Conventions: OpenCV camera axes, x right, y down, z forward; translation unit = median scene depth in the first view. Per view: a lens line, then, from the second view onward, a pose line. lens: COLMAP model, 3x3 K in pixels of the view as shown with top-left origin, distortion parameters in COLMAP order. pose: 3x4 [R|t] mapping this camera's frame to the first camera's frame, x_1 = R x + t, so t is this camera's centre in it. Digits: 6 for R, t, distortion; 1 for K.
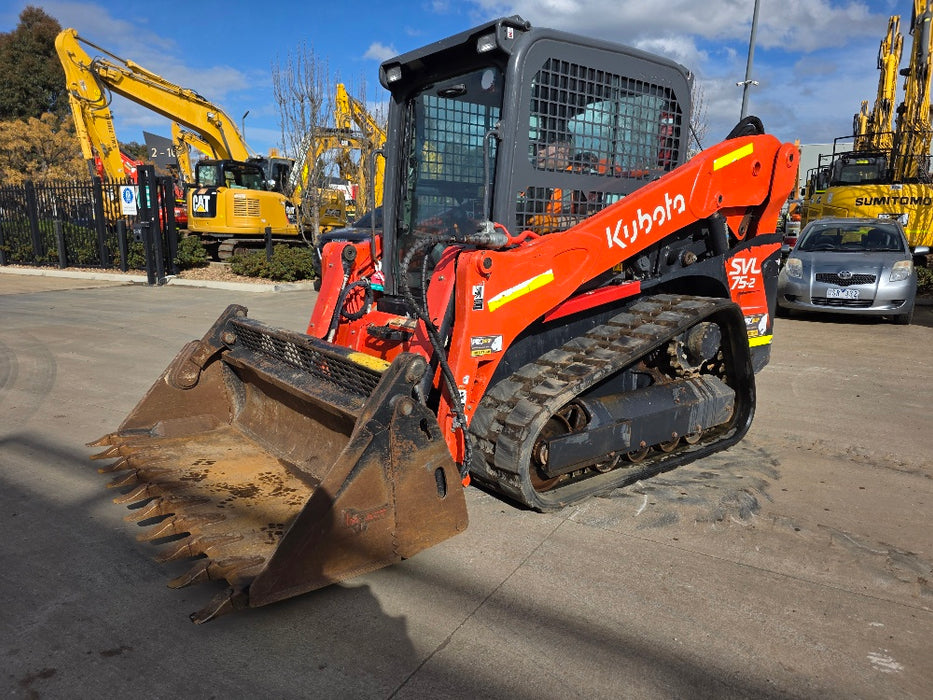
lens RADIAL K [[630.4, 0, 460.6], [0, 630.4, 360.2], [0, 0, 1]] dist [0.048687, -0.037185]
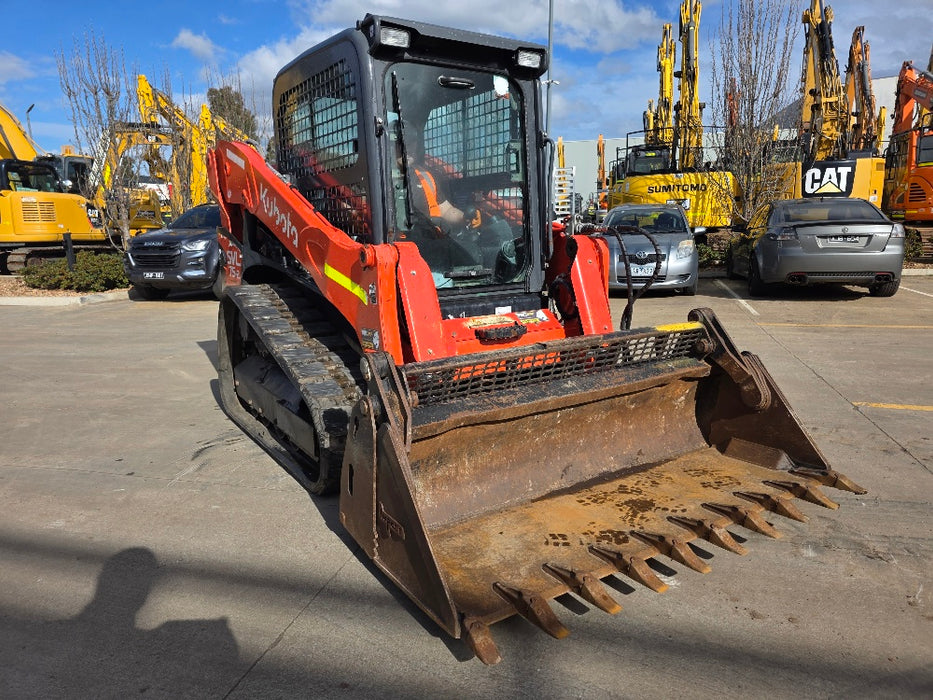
lens RADIAL K [[630.7, 0, 461.4], [0, 630.7, 354.7], [0, 0, 1]] dist [0.044311, -0.035480]
pose [[0.967962, -0.087864, 0.235224, 0.008759], [0.087981, 0.996072, 0.010016, 0.001824], [-0.235180, 0.011000, 0.971890, -0.007002]]
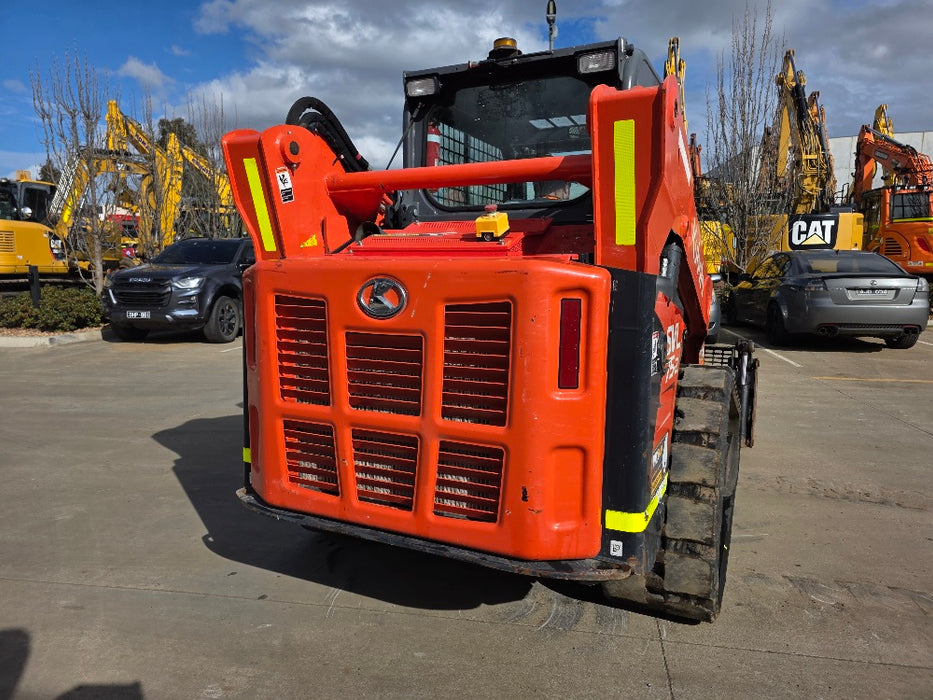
lens RADIAL K [[622.6, 0, 464.0], [0, 622.6, 349.1], [0, 0, 1]] dist [0.044627, -0.031309]
pose [[0.937691, -0.062887, 0.341733, -0.065466], [0.083291, 0.995493, -0.045349, -0.020549], [-0.337341, 0.070987, 0.938702, 0.065852]]
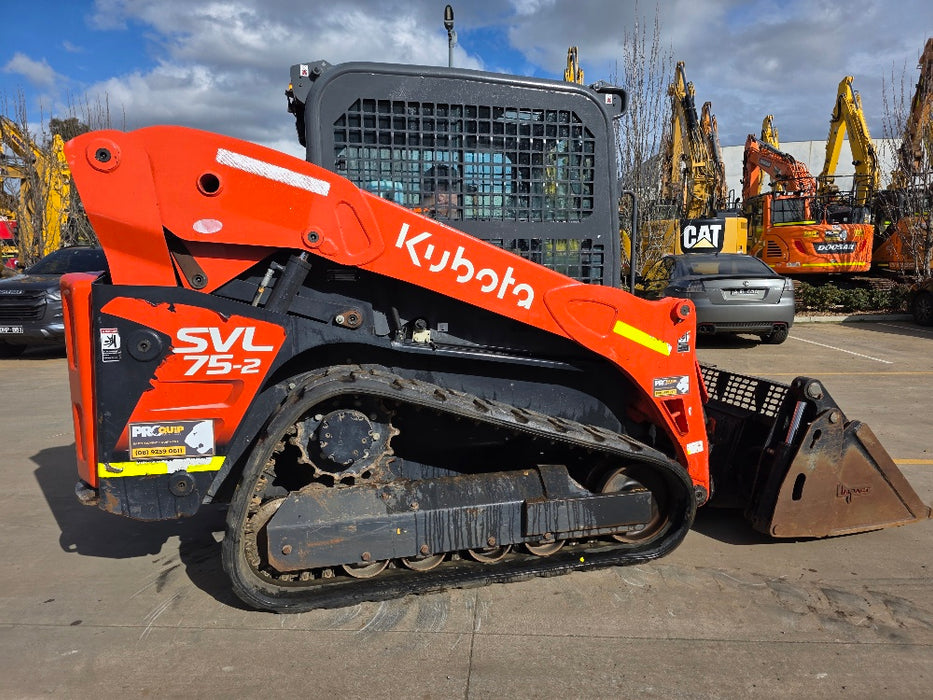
lens RADIAL K [[621.9, 0, 464.0], [0, 621.9, 361.9], [0, 0, 1]] dist [0.047502, -0.037675]
pose [[0.892037, -0.094385, 0.441996, -0.036126], [0.116447, 0.992931, -0.022981, -0.017553], [-0.436703, 0.071969, 0.896722, 0.051309]]
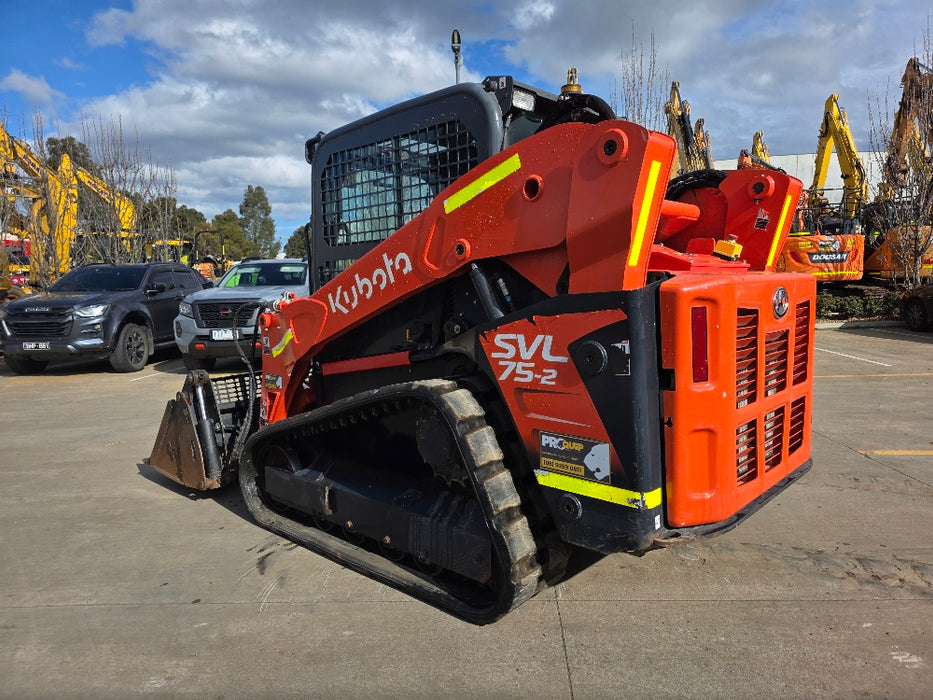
lens RADIAL K [[626.3, 0, 472.1], [0, 626.3, 354.5], [0, 0, 1]] dist [0.040639, -0.029968]
pose [[0.879722, -0.092176, 0.466468, -0.071905], [0.131653, 0.989895, -0.052679, -0.015929], [-0.456898, 0.107755, 0.882968, 0.041224]]
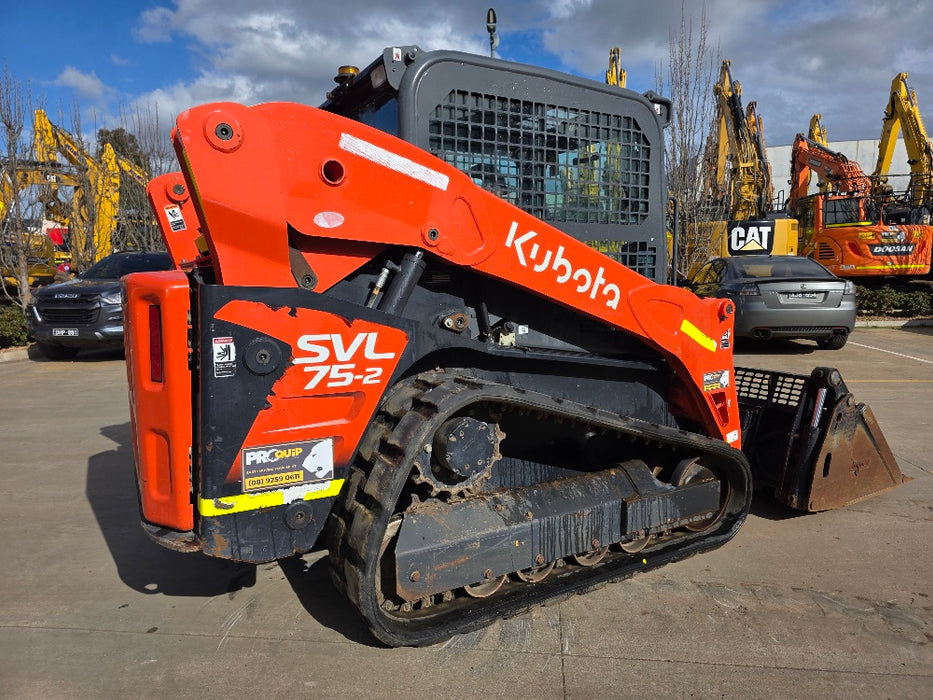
lens RADIAL K [[623.5, 0, 460.5], [0, 623.5, 358.0], [0, 0, 1]] dist [0.040522, -0.030481]
pose [[0.914839, -0.083931, 0.395000, -0.046684], [0.109156, 0.993146, -0.041783, -0.019544], [-0.388786, 0.081341, 0.917730, 0.064444]]
